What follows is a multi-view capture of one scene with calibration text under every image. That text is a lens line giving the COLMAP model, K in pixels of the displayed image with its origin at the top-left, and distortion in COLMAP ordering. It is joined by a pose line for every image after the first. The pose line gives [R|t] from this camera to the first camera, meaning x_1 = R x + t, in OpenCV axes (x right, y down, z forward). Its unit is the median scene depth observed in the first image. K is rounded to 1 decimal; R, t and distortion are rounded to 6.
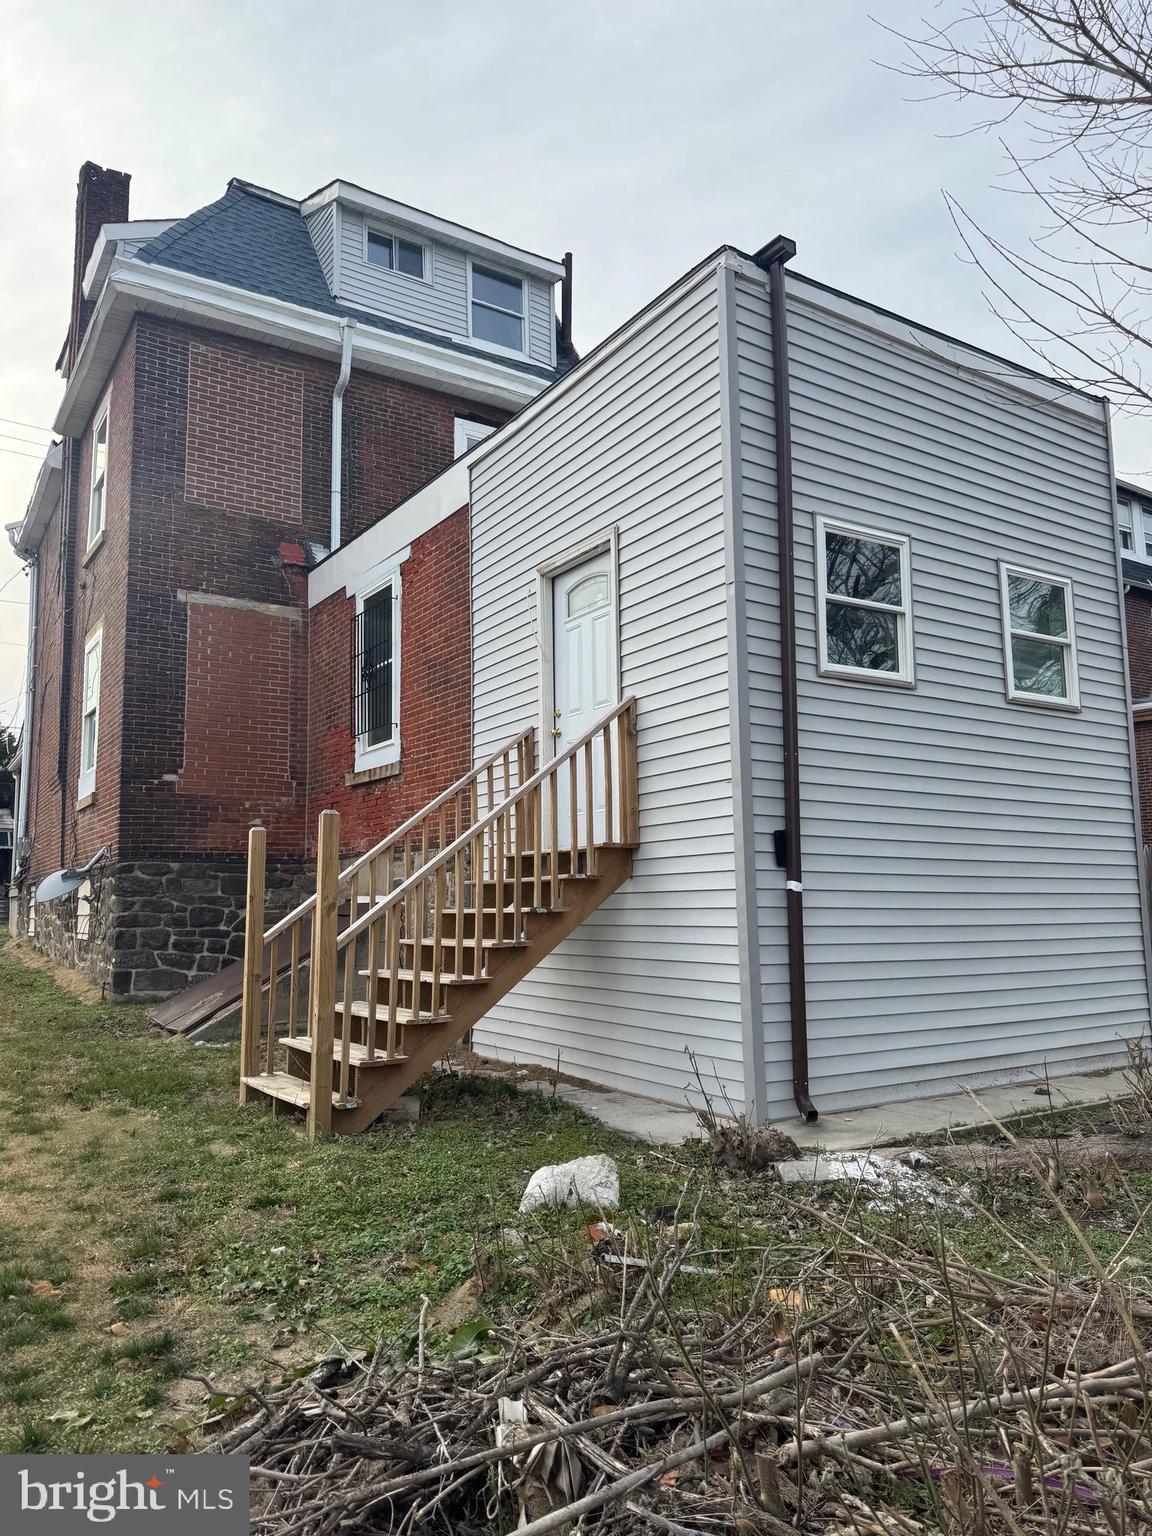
lens RADIAL K [[1065.4, 0, 576.0], [0, 1065.4, 768.0], [0, 0, 1]] dist [0.159322, -0.318661]
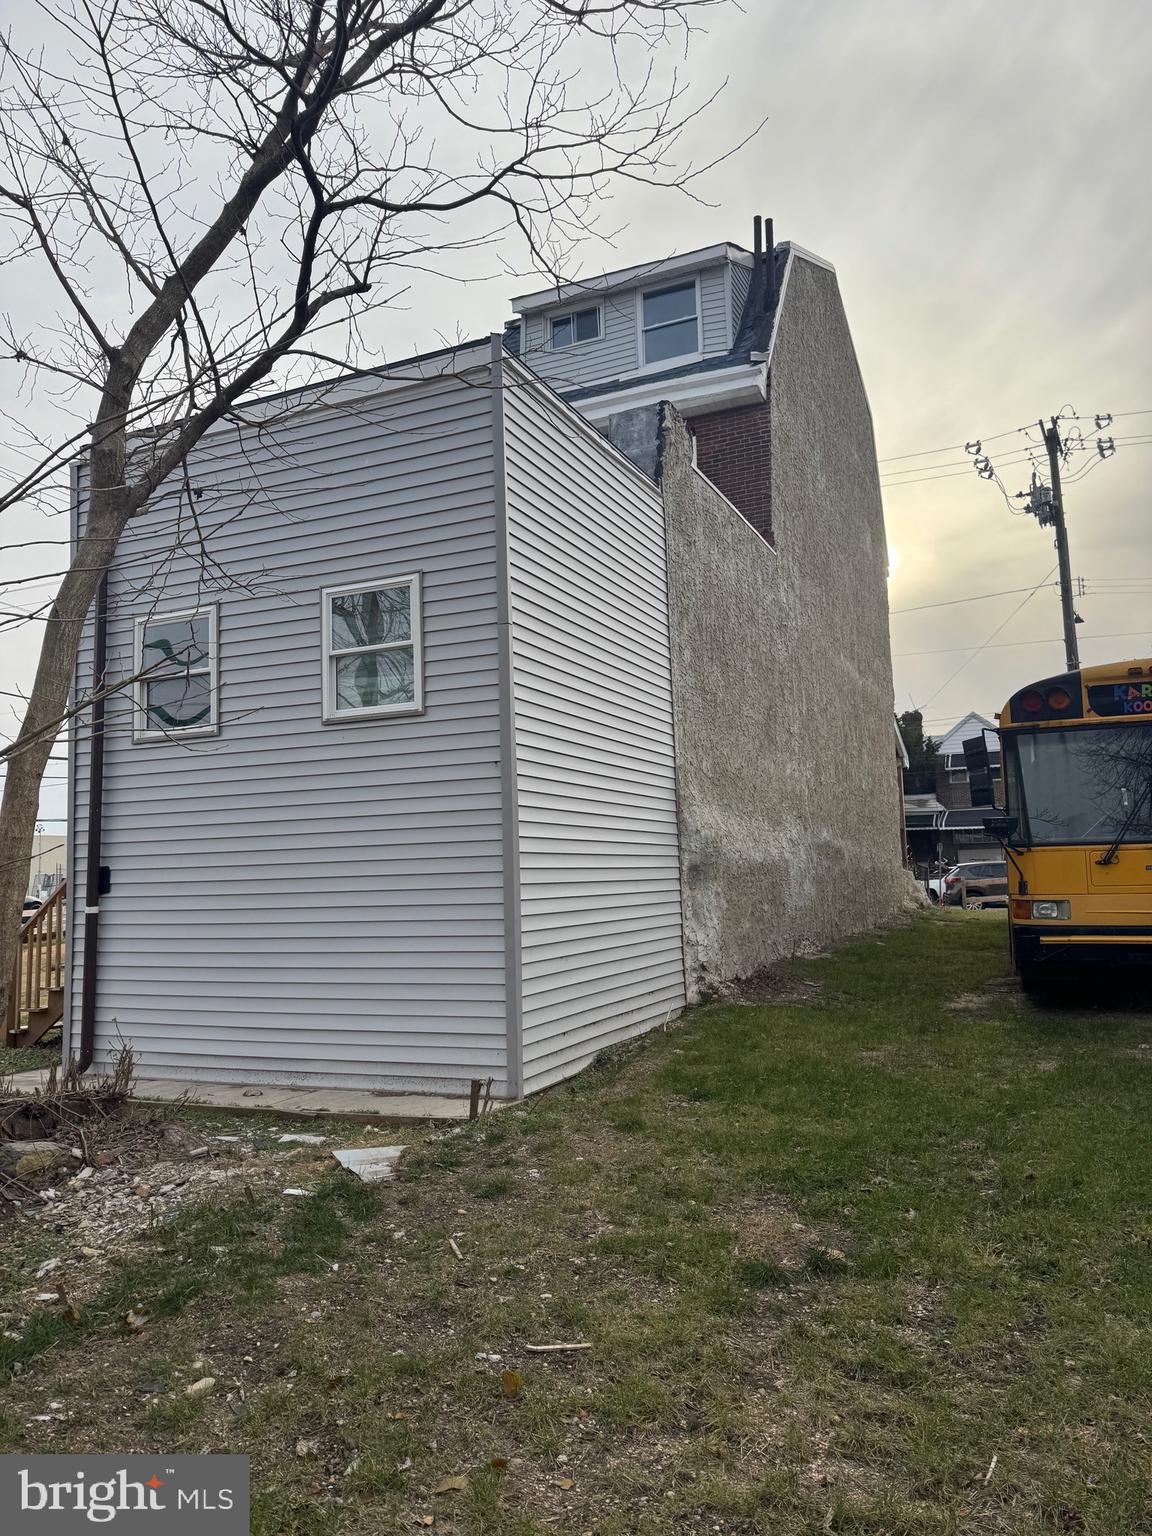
lens RADIAL K [[1065.4, 0, 576.0], [0, 1065.4, 768.0], [0, 0, 1]] dist [0.159322, -0.318661]
pose [[0.547949, -0.101427, -0.830340, 1.365443], [0.128725, 0.991023, -0.036108, 0.048626], [0.826548, -0.087100, 0.556086, 0.614090]]
